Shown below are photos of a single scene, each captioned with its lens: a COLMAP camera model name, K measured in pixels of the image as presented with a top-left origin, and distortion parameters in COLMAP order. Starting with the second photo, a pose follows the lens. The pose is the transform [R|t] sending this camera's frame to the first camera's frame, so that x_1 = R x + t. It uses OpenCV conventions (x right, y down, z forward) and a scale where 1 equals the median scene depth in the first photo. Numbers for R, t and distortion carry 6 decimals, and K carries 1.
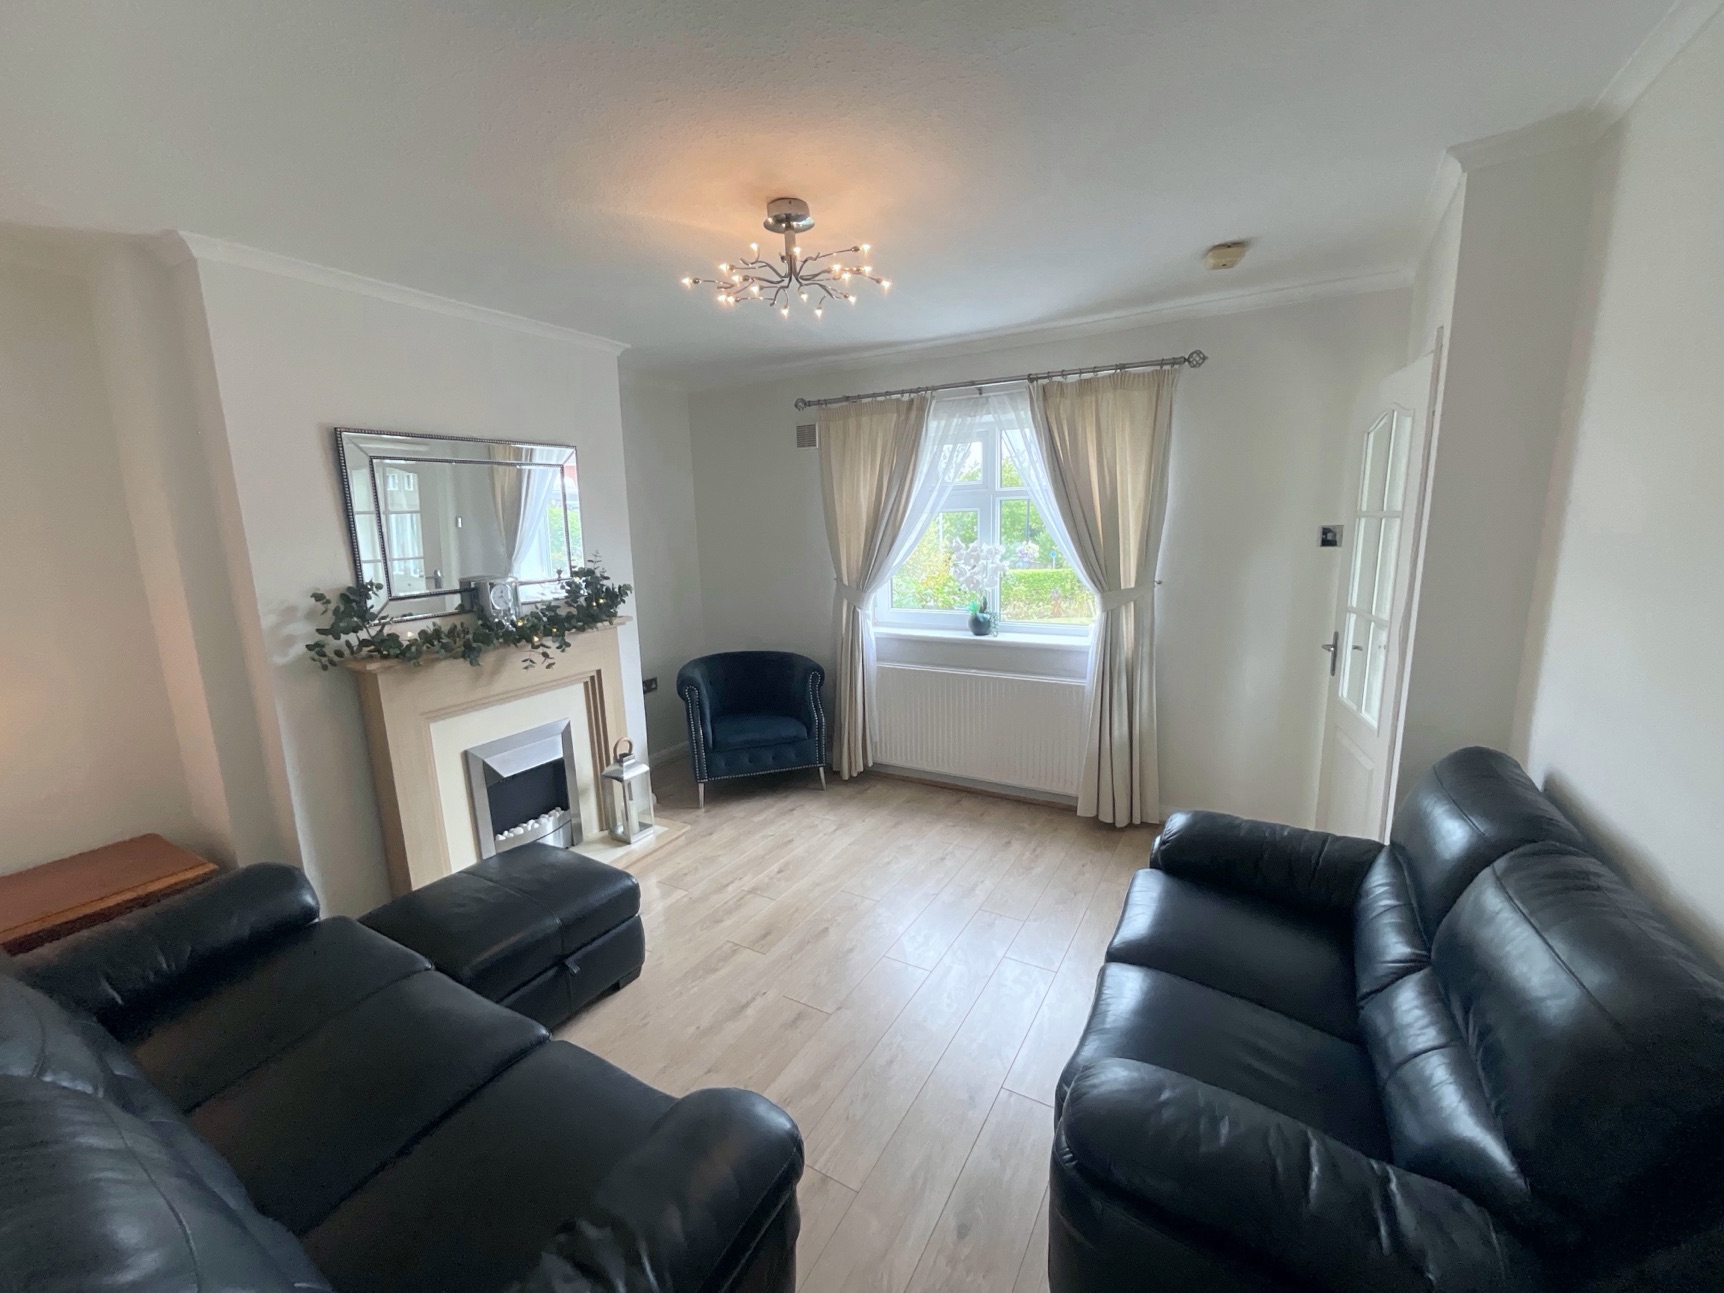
lens RADIAL K [[700.1, 0, 862.0], [0, 700.1, 646.5], [0, 0, 1]] dist [-0.011724, 0.008988]
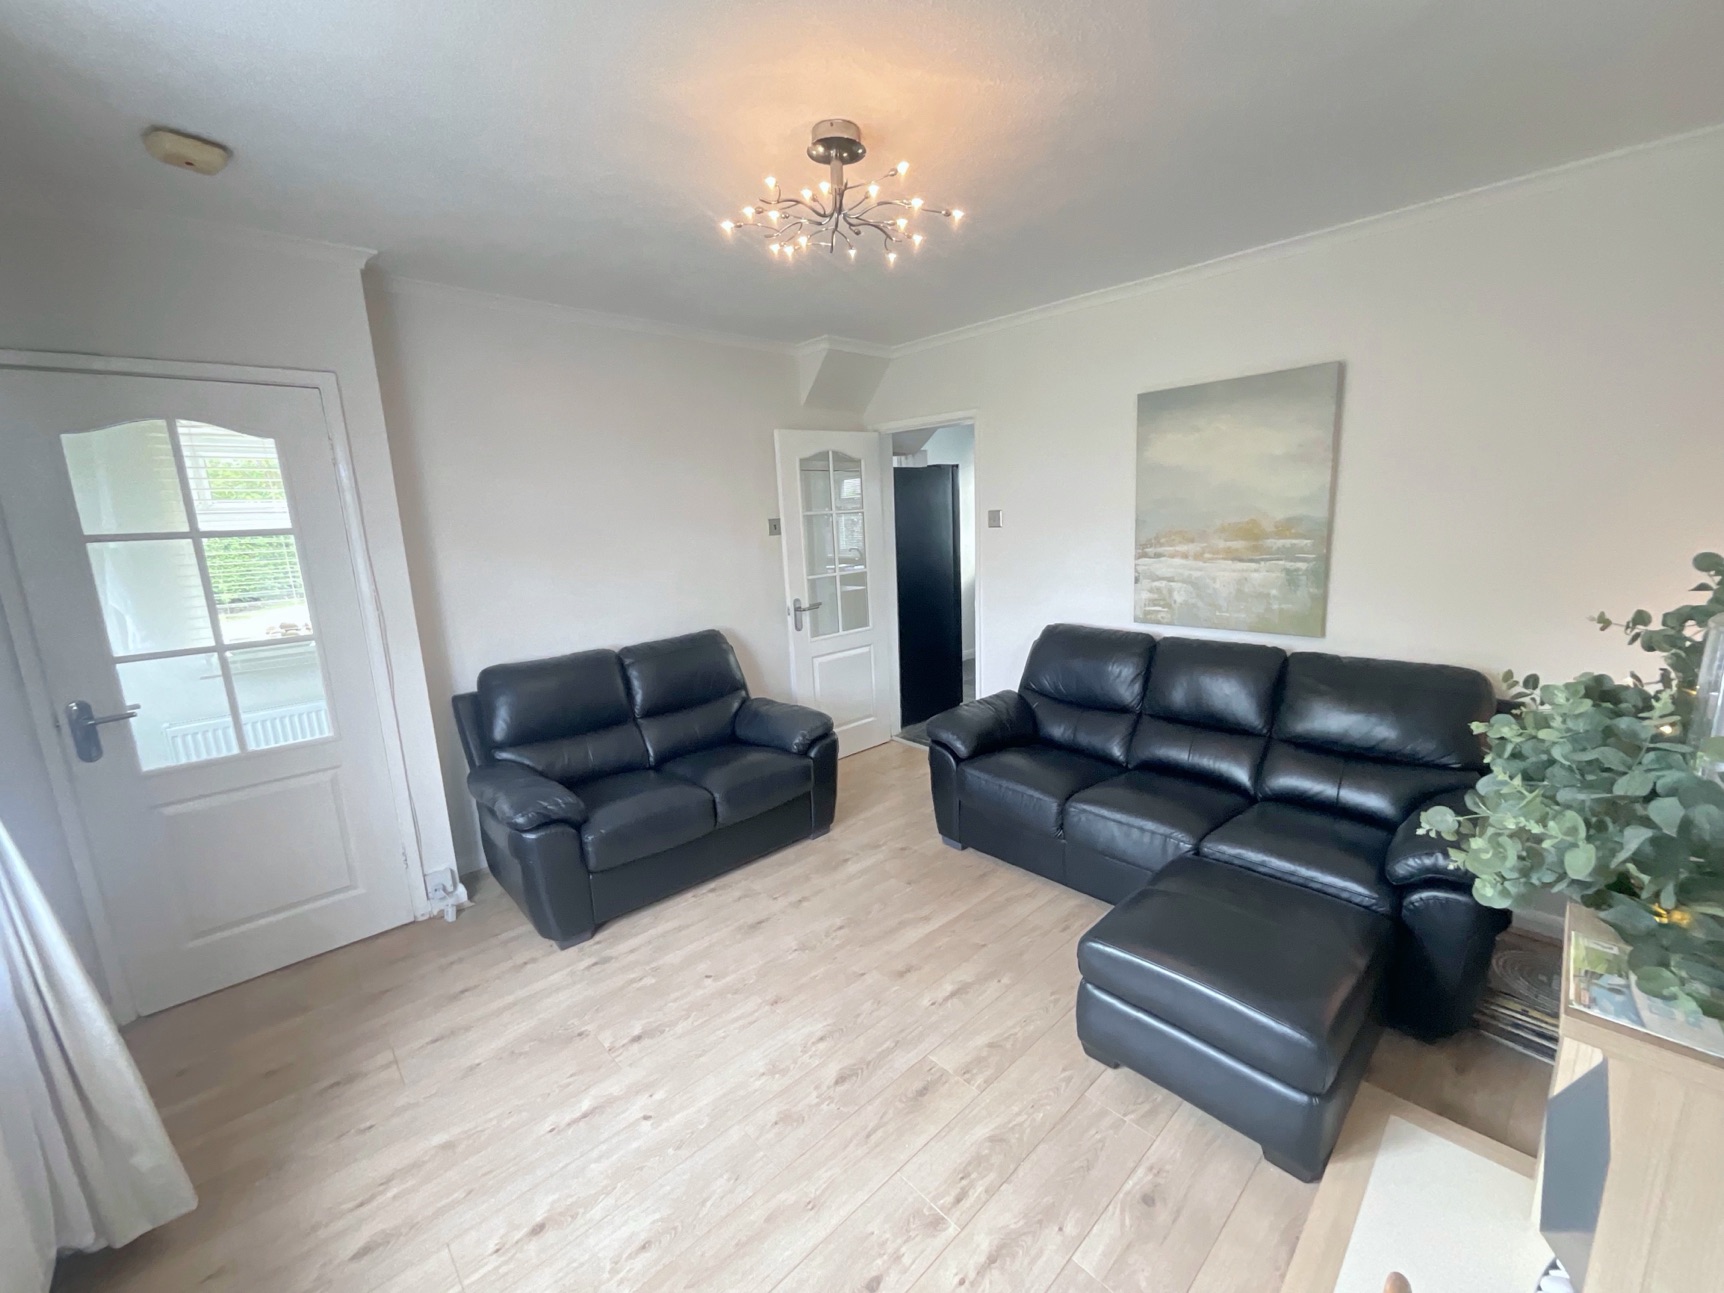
lens RADIAL K [[700.1, 0, 862.0], [0, 700.1, 646.5], [0, 0, 1]] dist [-0.011724, 0.008988]
pose [[-0.955113, 0.006184, 0.296179, -0.311420], [0.113451, 0.931197, 0.346412, -0.267452], [-0.273658, 0.364464, -0.890099, 1.595193]]
